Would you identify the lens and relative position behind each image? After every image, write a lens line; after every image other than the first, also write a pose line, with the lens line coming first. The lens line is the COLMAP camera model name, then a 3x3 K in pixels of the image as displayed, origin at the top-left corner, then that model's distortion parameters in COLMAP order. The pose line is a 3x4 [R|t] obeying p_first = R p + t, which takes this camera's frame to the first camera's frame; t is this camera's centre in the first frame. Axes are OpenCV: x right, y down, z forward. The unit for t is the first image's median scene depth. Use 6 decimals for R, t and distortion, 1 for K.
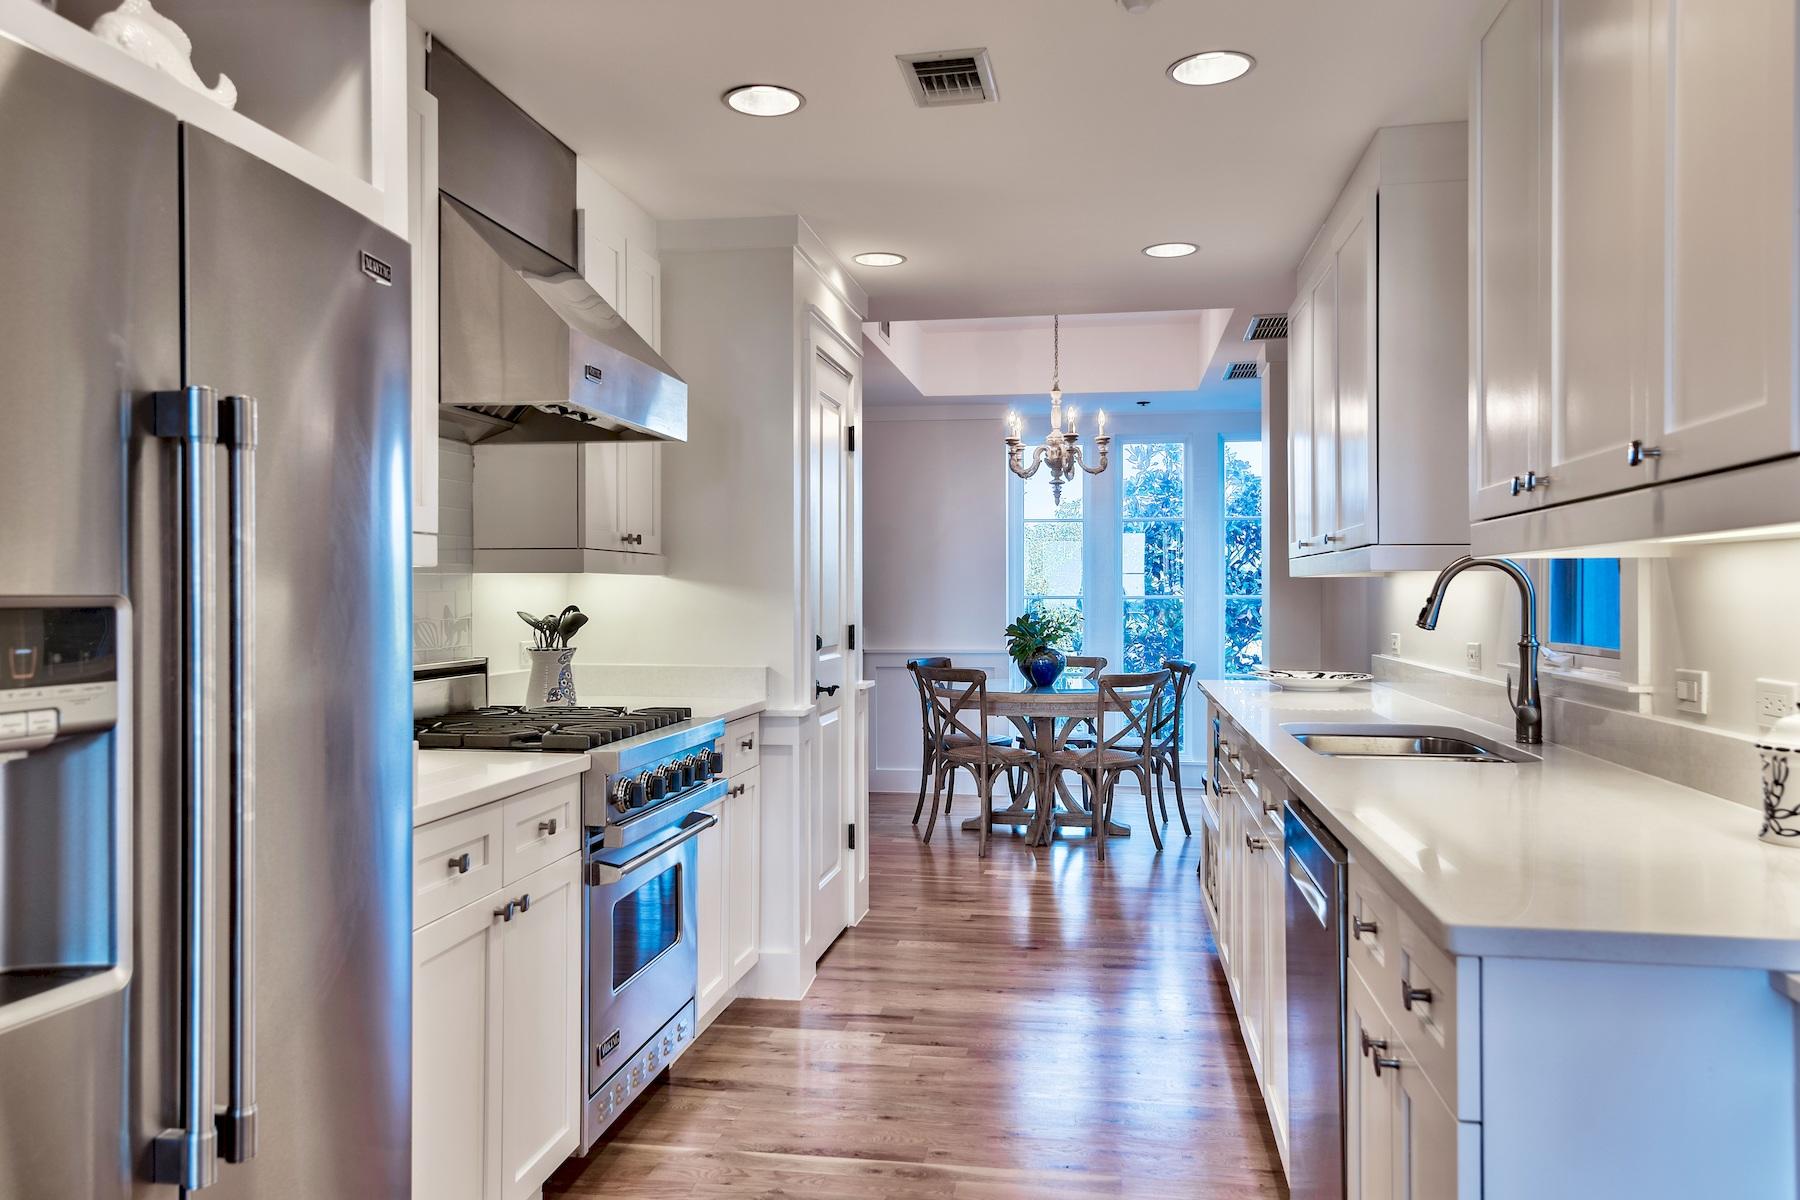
lens RADIAL K [[1264.2, 0, 900.0], [0, 1264.2, 600.0], [0, 0, 1]] dist [0.002203, 0.000619]
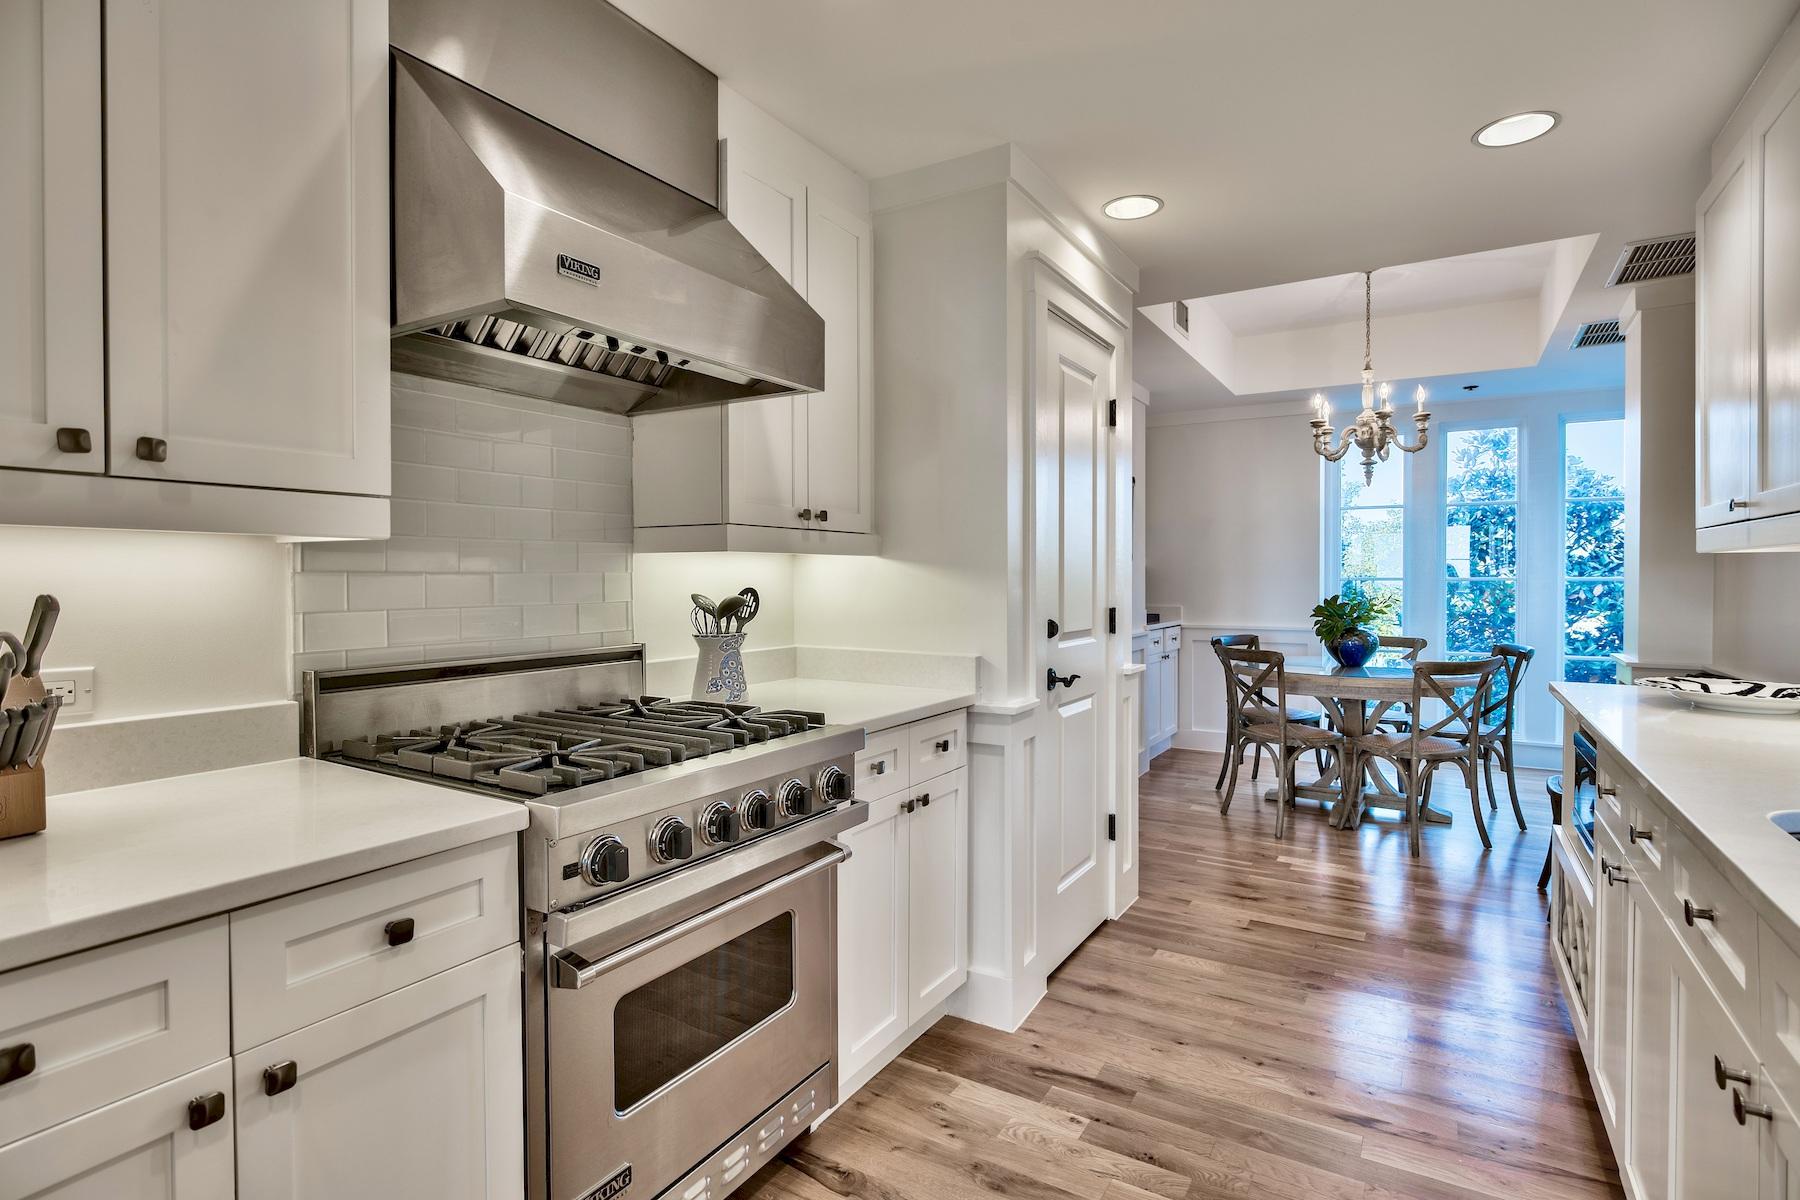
lens RADIAL K [[873.3, 0, 886.4], [0, 873.3, 589.1], [0, 0, 1]] dist [-0.006853, -0.000652]
pose [[0.921400, 0.005223, -0.388581, 0.042911], [-0.001397, 0.999948, 0.010129, -0.000685], [0.388613, -0.008790, 0.921359, 0.228540]]
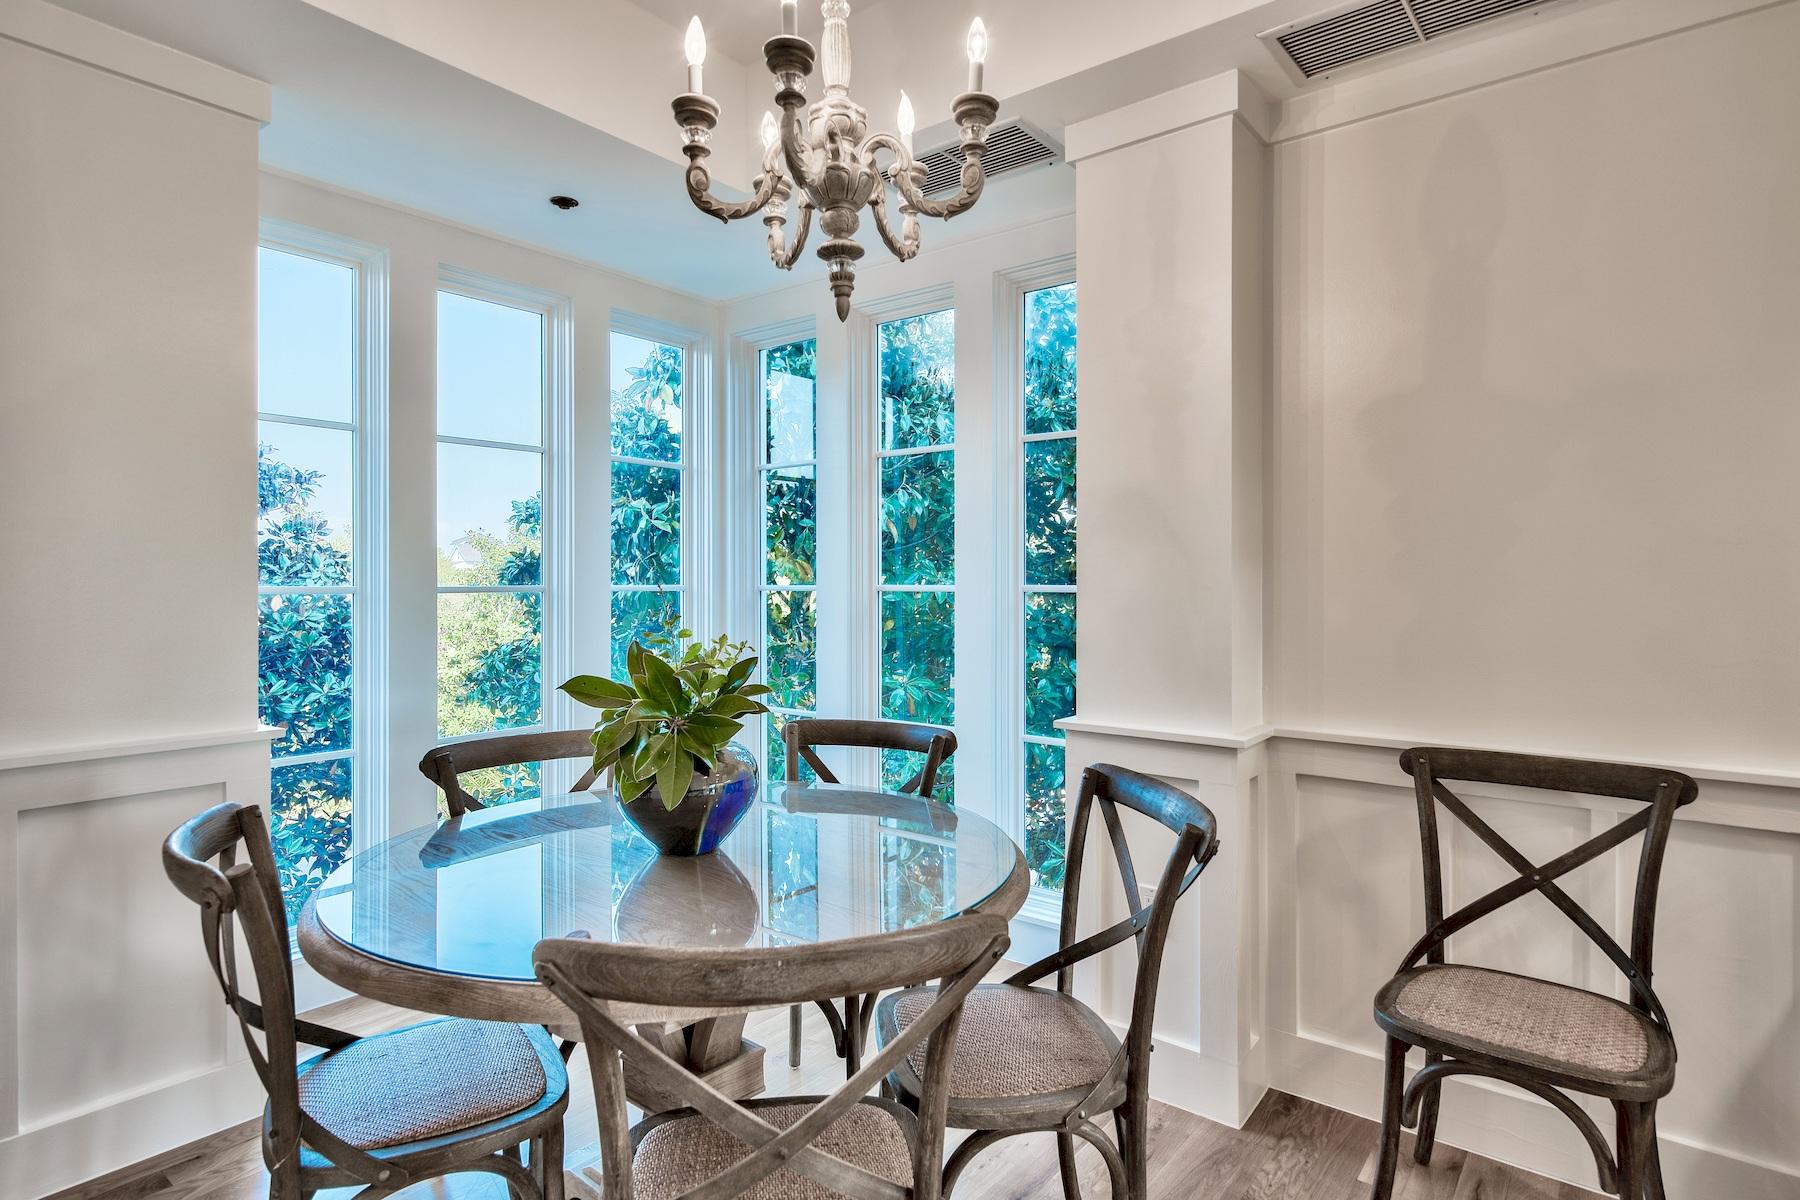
lens RADIAL K [[956.2, 0, 900.0], [0, 956.2, 600.0], [0, 0, 1]] dist [0.000141, 0.000006]
pose [[0.485251, -0.010152, 0.874316, -0.088648], [-0.001900, 0.999918, 0.012666, -0.005663], [-0.874373, -0.007807, 0.485192, 0.883642]]
